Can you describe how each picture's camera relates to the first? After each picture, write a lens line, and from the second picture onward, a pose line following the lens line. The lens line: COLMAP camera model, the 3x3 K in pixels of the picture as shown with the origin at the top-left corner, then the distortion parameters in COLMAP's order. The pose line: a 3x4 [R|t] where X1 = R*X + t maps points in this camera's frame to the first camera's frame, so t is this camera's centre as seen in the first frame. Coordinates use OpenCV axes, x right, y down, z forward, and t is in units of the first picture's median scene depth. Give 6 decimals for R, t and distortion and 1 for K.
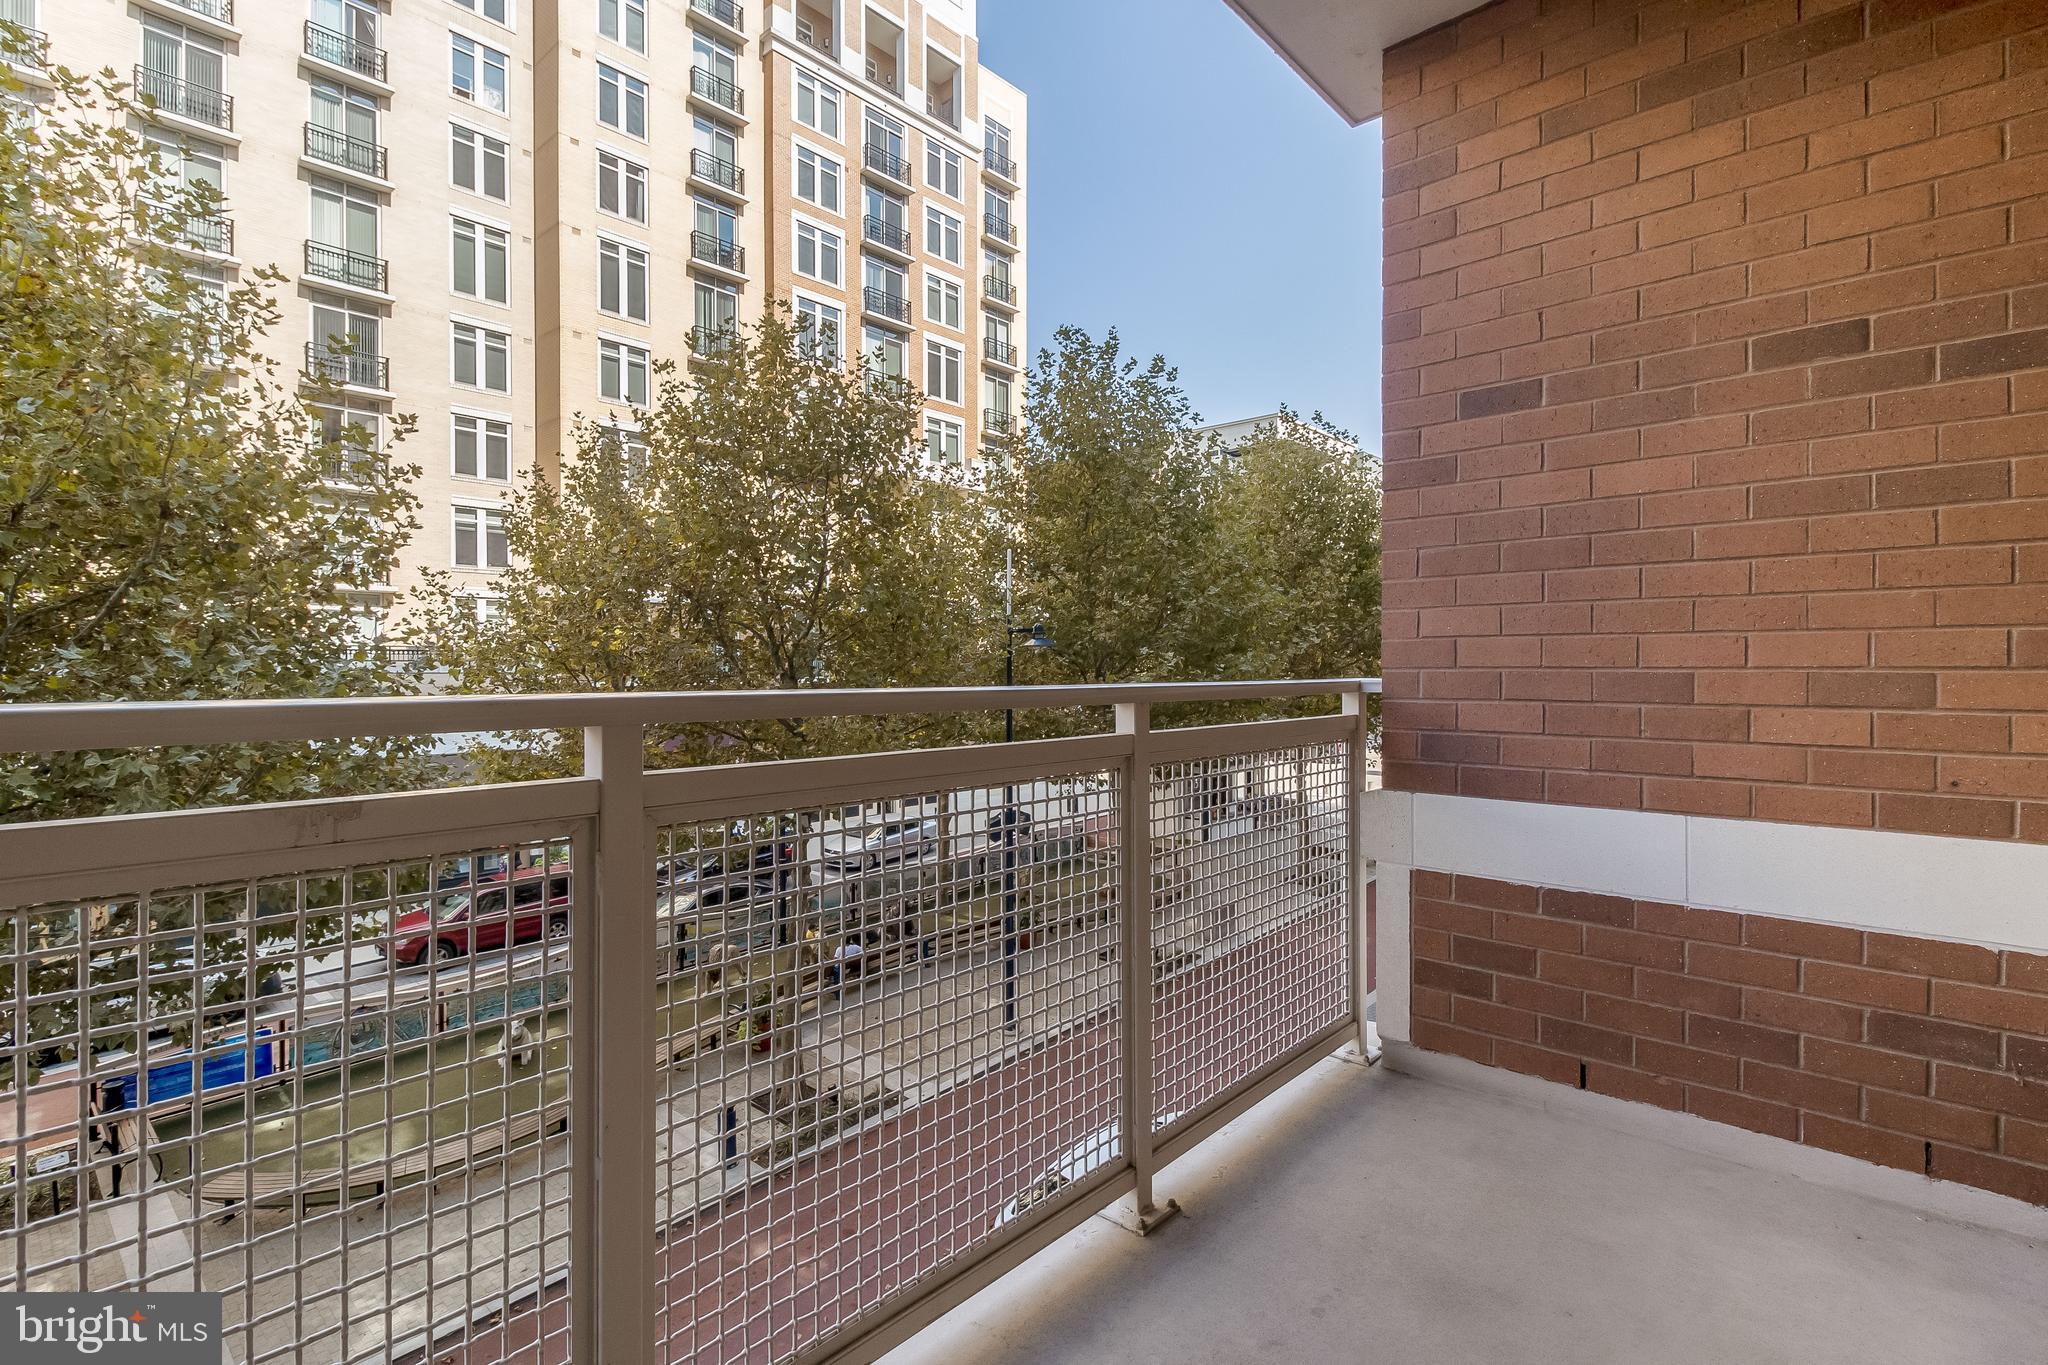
lens RADIAL K [[956.9, 0, 1024.2], [0, 956.9, 675.9], [0, 0, 1]] dist [0.017799, -0.013746]
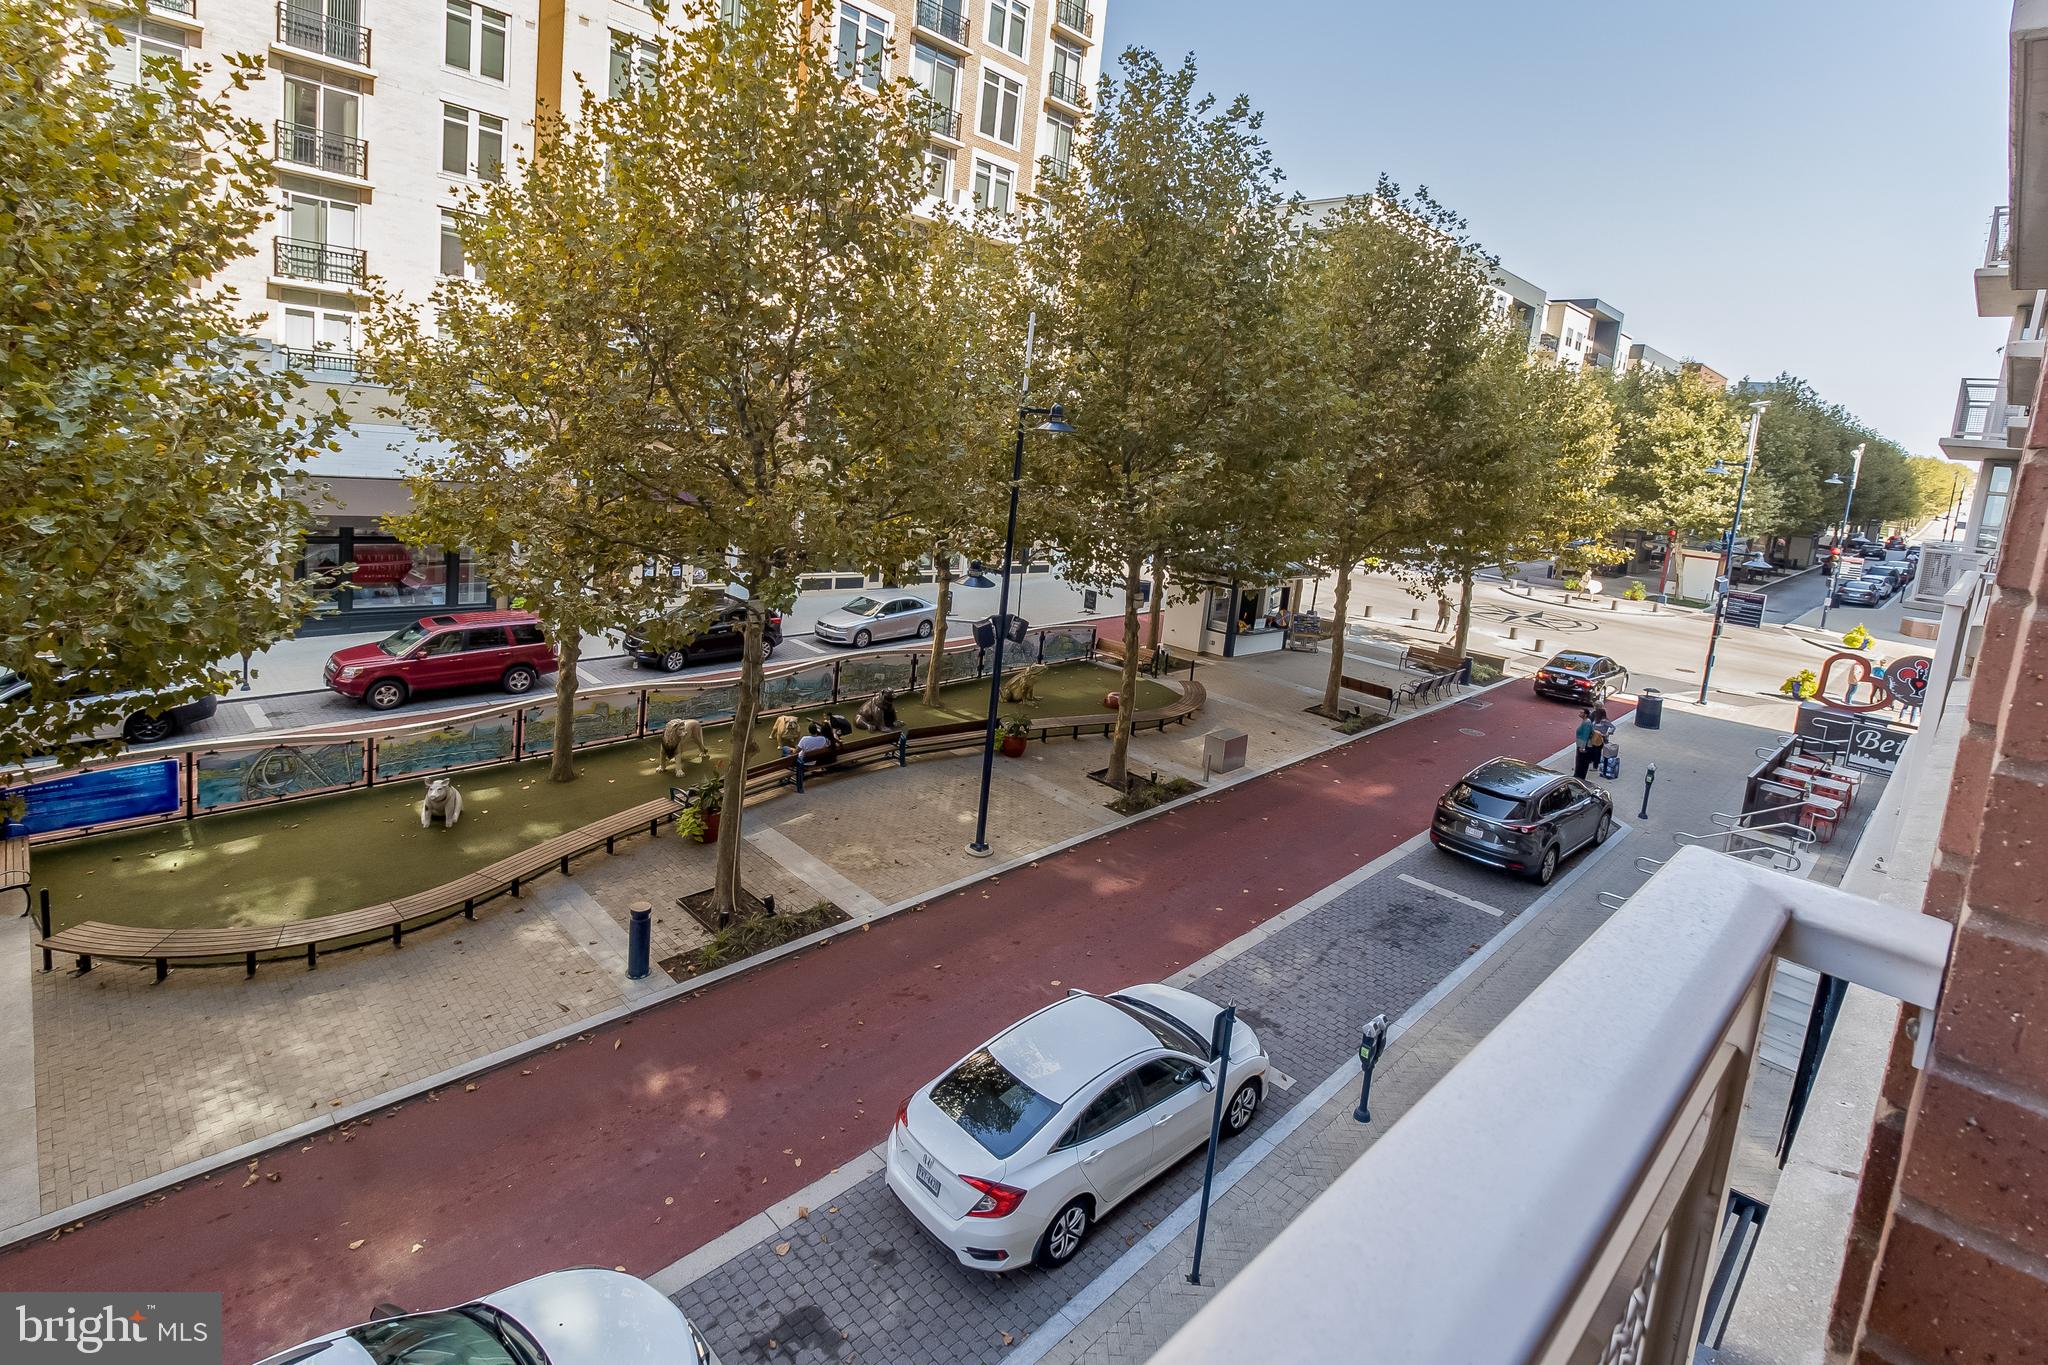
lens RADIAL K [[956.9, 0, 998.9], [0, 956.9, 551.5], [0, 0, 1]] dist [0.017799, -0.013746]
pose [[0.991759, 0.110956, -0.064059, 0.027272], [-0.103503, 0.988548, 0.109821, -0.010689], [0.075511, -0.102285, 0.991885, 0.112489]]
